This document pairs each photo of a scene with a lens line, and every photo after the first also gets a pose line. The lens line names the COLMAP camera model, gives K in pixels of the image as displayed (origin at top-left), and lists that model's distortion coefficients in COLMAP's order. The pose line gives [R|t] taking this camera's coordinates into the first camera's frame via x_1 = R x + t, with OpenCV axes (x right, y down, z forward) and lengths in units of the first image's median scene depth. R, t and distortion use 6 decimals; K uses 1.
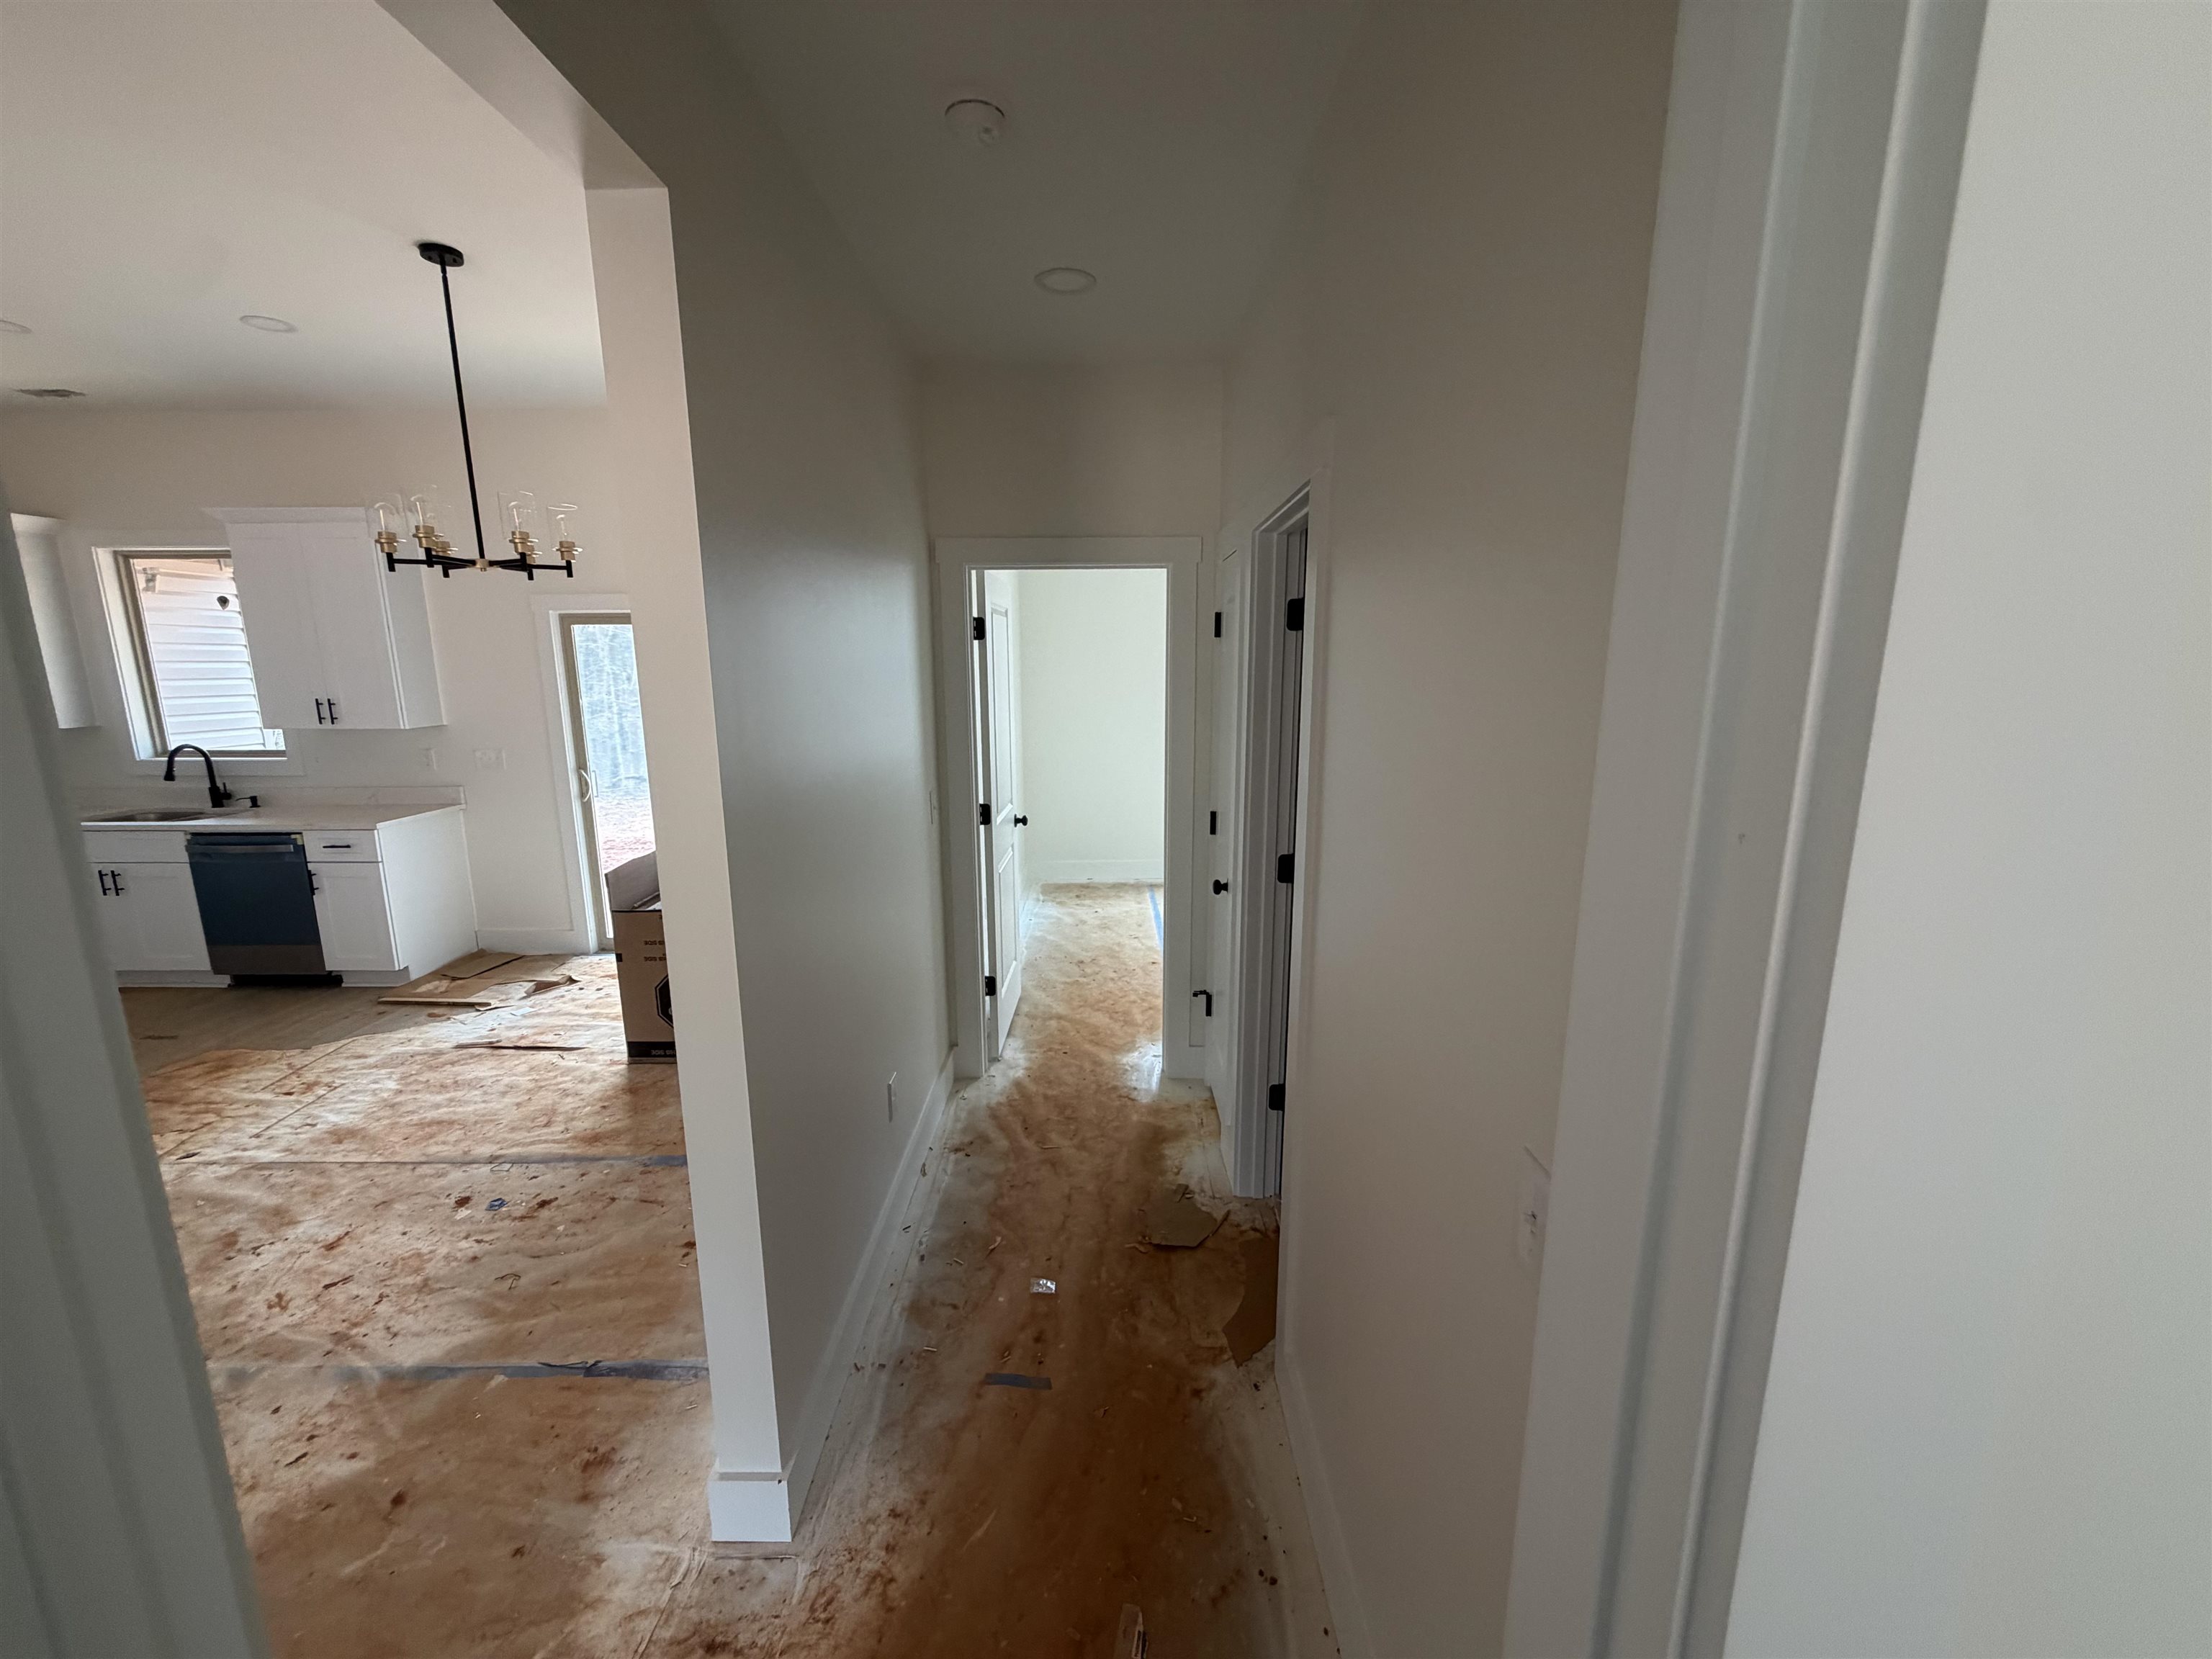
lens RADIAL K [[879.4, 0, 1097.8], [0, 879.4, 833.1], [0, 0, 1]] dist [-0.000770, -0.000113]
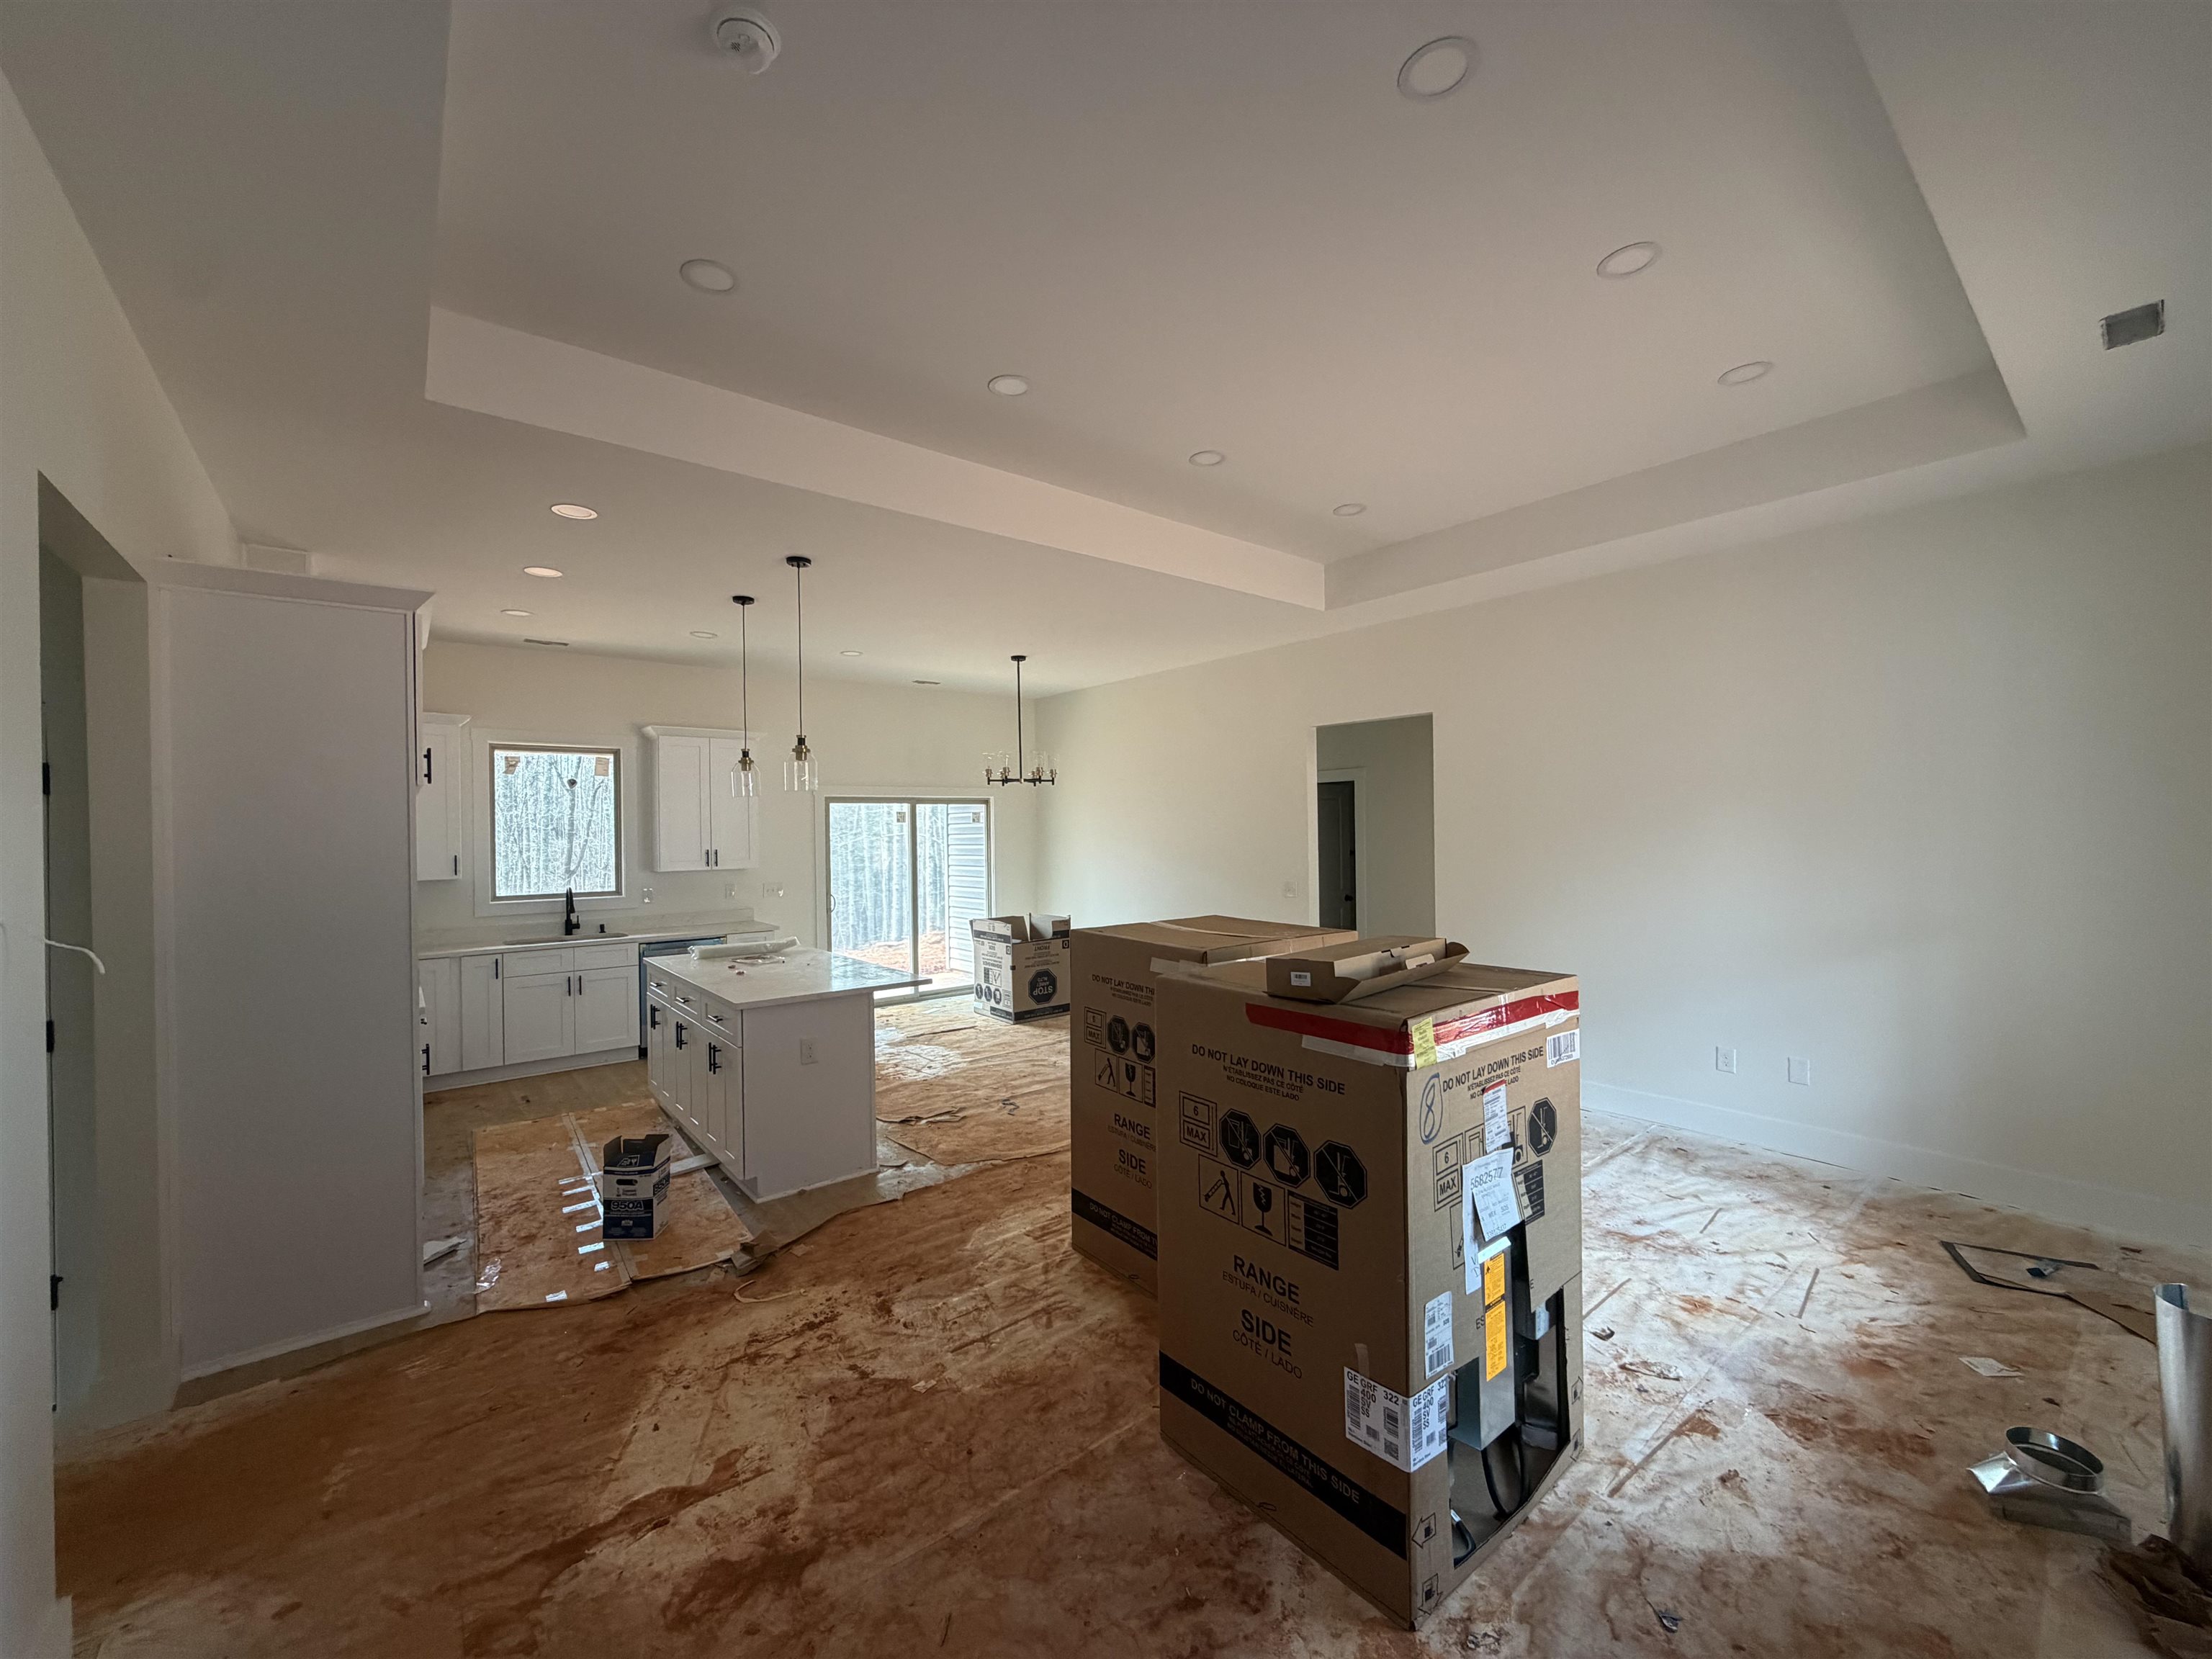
lens RADIAL K [[879.4, 0, 1100.2], [0, 879.4, 825.4], [0, 0, 1]] dist [-0.000770, -0.000113]
pose [[0.775421, -0.004144, 0.631431, -1.583746], [0.131656, 0.979062, -0.155254, 0.154245], [-0.617566, 0.203519, 0.759731, -0.676726]]
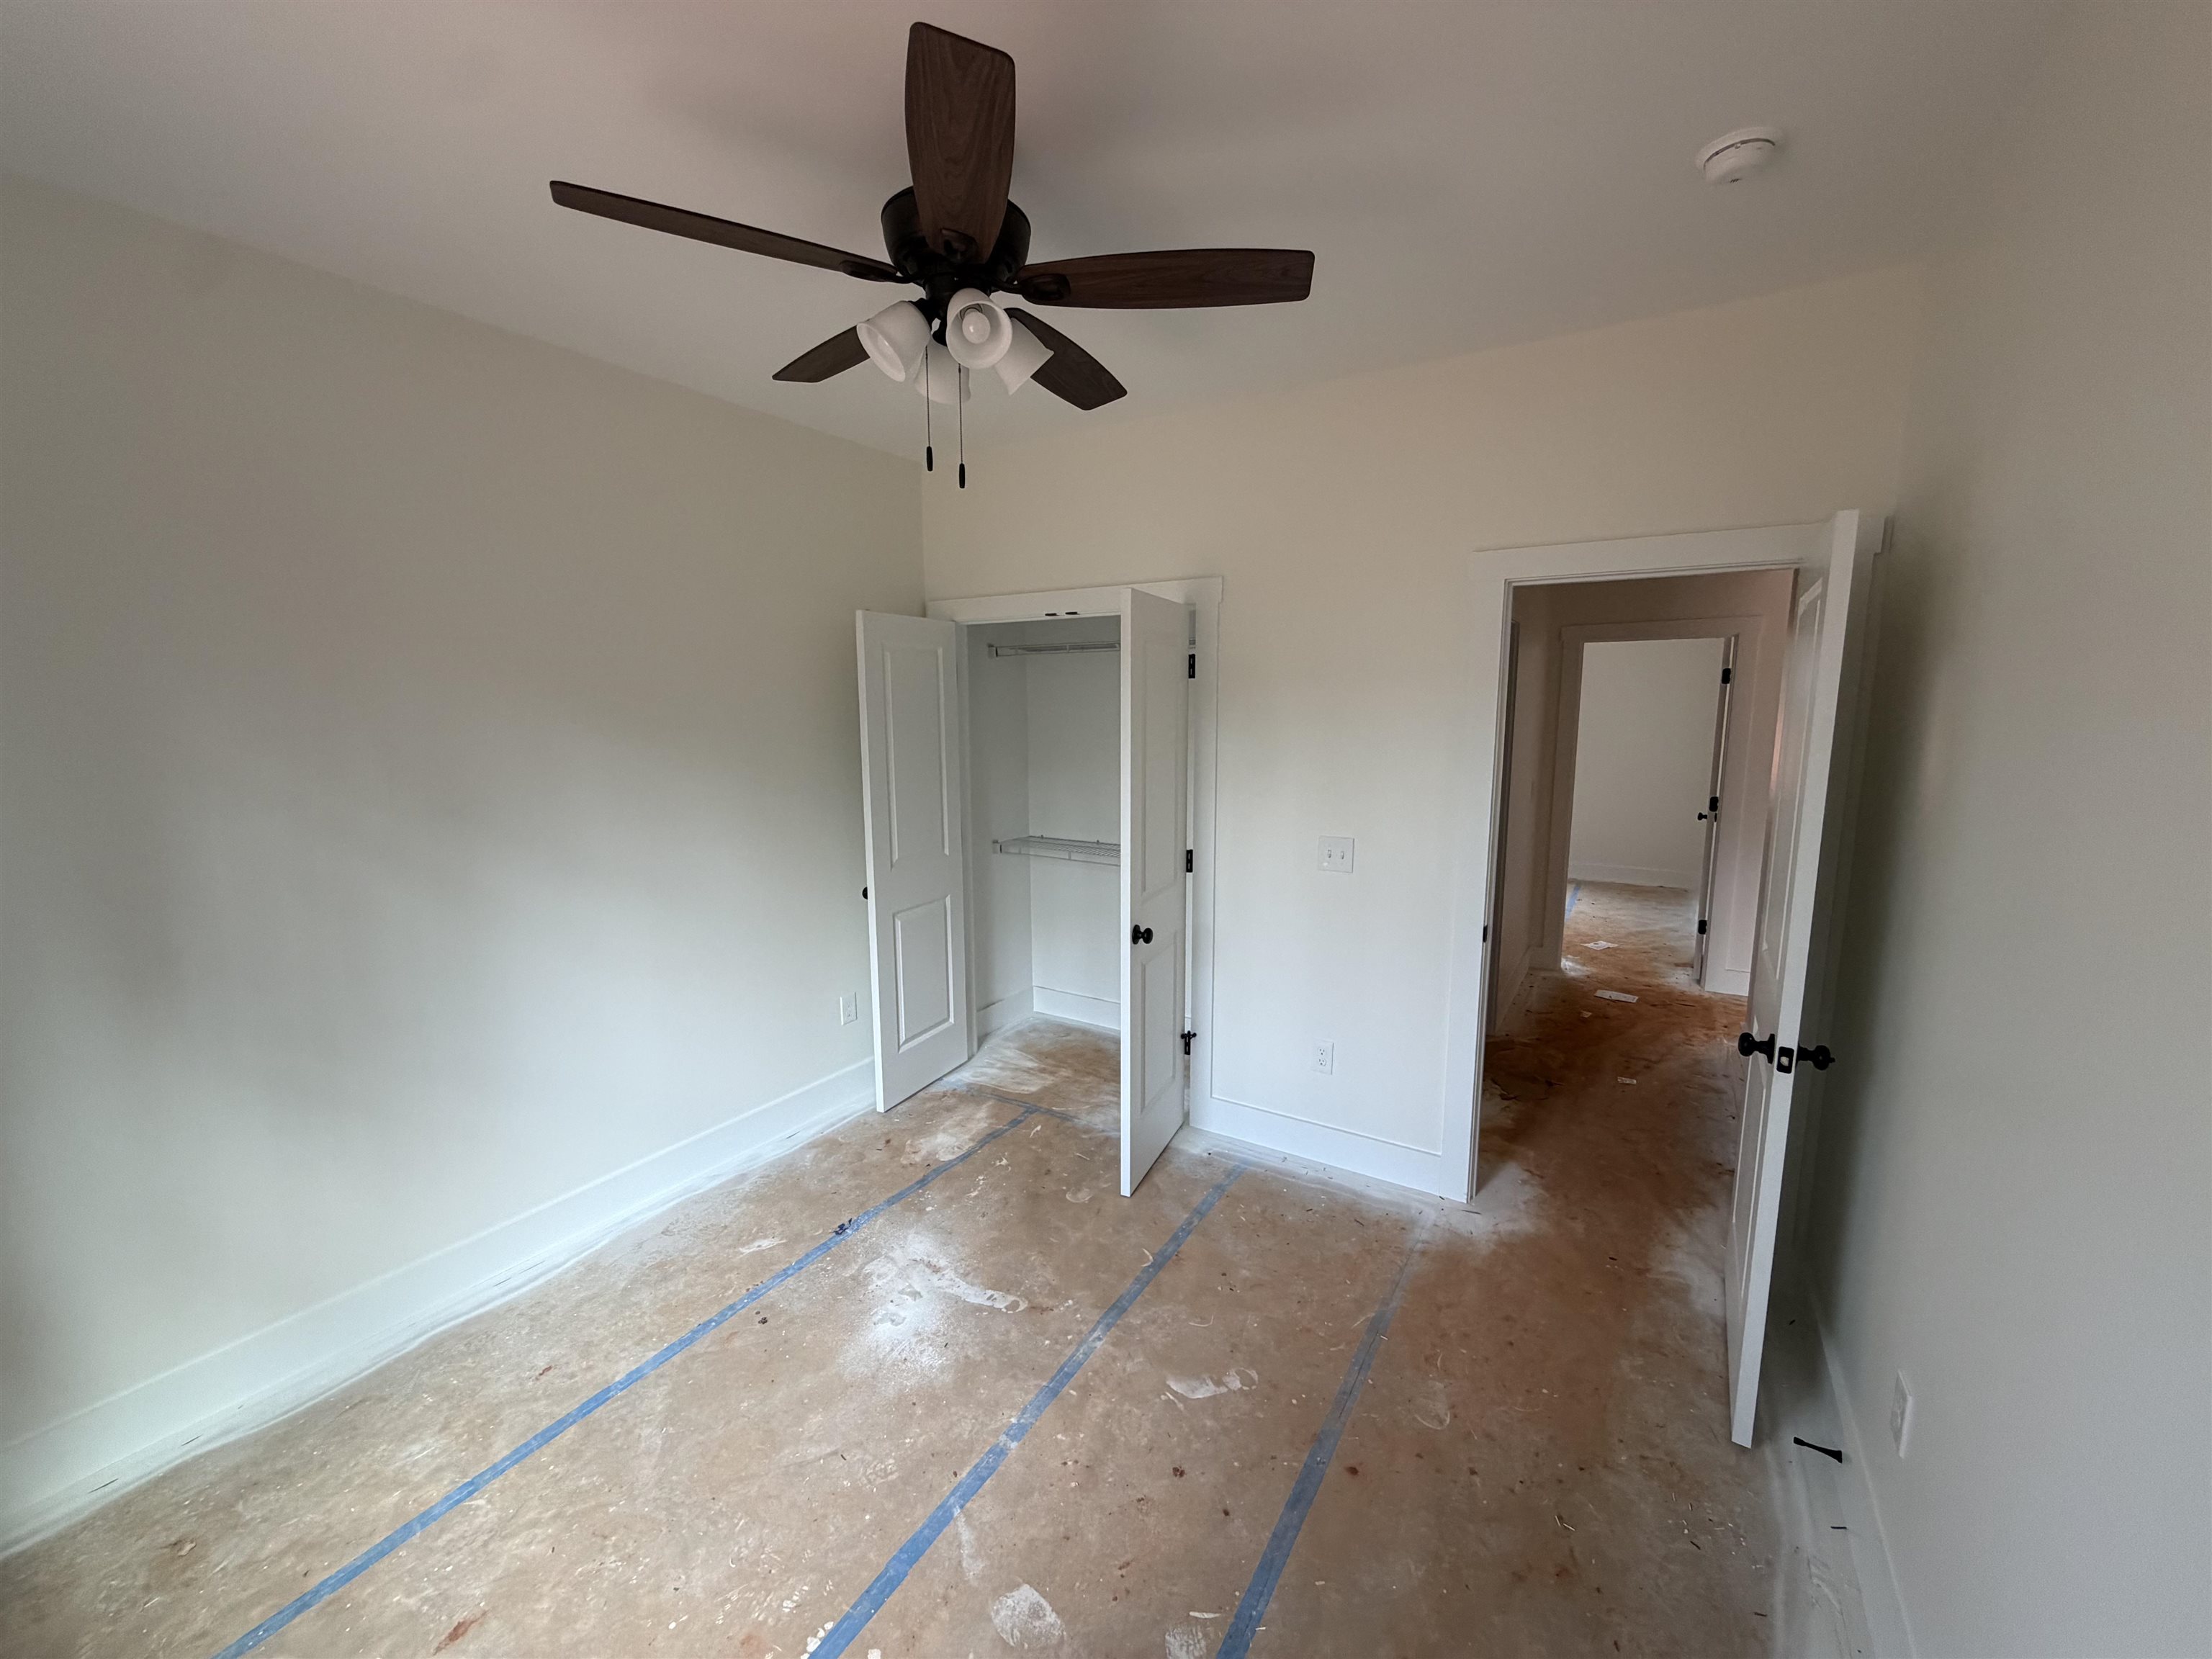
lens RADIAL K [[879.4, 0, 1103.0], [0, 879.4, 822.9], [0, 0, 1]] dist [-0.000770, -0.000113]
pose [[-0.851862, -0.068206, 0.519307, -0.030933], [0.103523, 0.950000, 0.294591, -0.318315], [-0.513434, 0.304710, -0.802207, 1.653224]]
